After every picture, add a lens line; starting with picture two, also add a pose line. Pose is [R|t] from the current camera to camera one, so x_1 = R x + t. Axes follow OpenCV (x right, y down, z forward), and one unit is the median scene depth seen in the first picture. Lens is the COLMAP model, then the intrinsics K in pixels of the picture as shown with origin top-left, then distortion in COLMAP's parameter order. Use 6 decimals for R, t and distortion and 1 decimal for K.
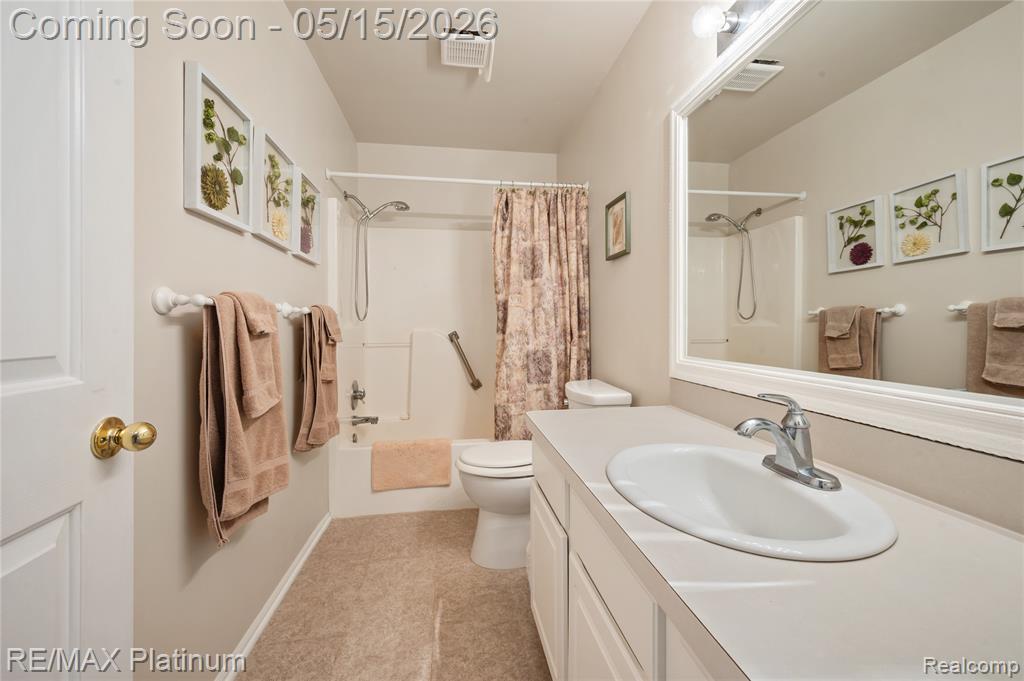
lens RADIAL K [[413.7, 0, 515.0], [0, 413.7, 324.6], [0, 0, 1]] dist [0.000954, 0.000067]
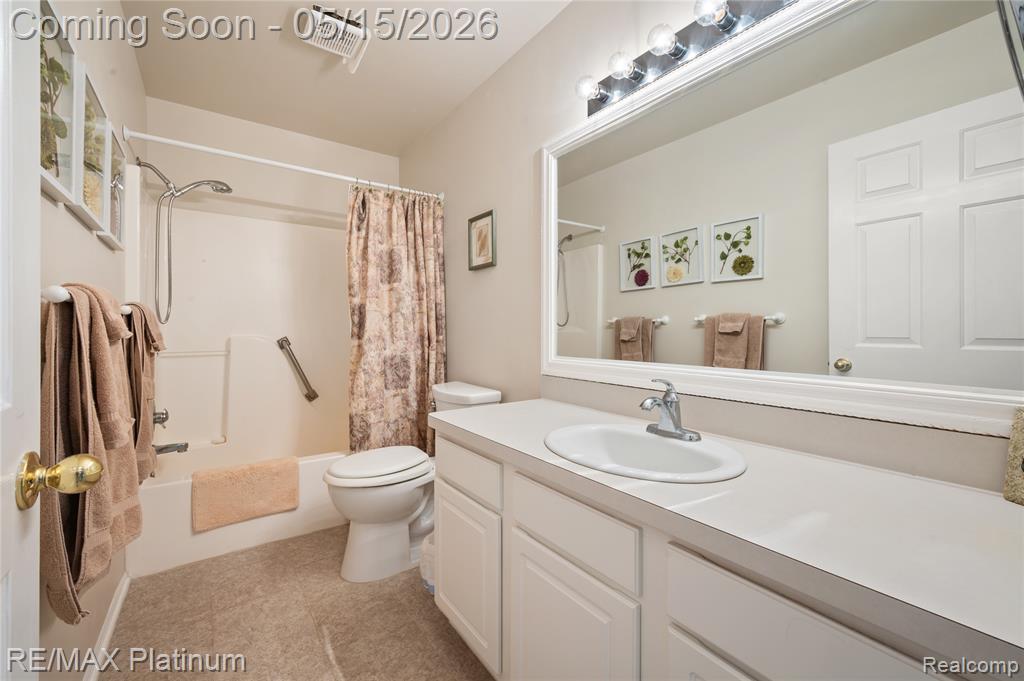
lens RADIAL K [[414.0, 0, 509.3], [0, 414.0, 329.9], [0, 0, 1]] dist [0.000264, 0.000222]
pose [[0.894833, 0.003687, 0.446385, -0.144939], [-0.003214, 0.999993, -0.001816, 0.001553], [-0.446389, 0.000190, 0.894839, -0.008156]]
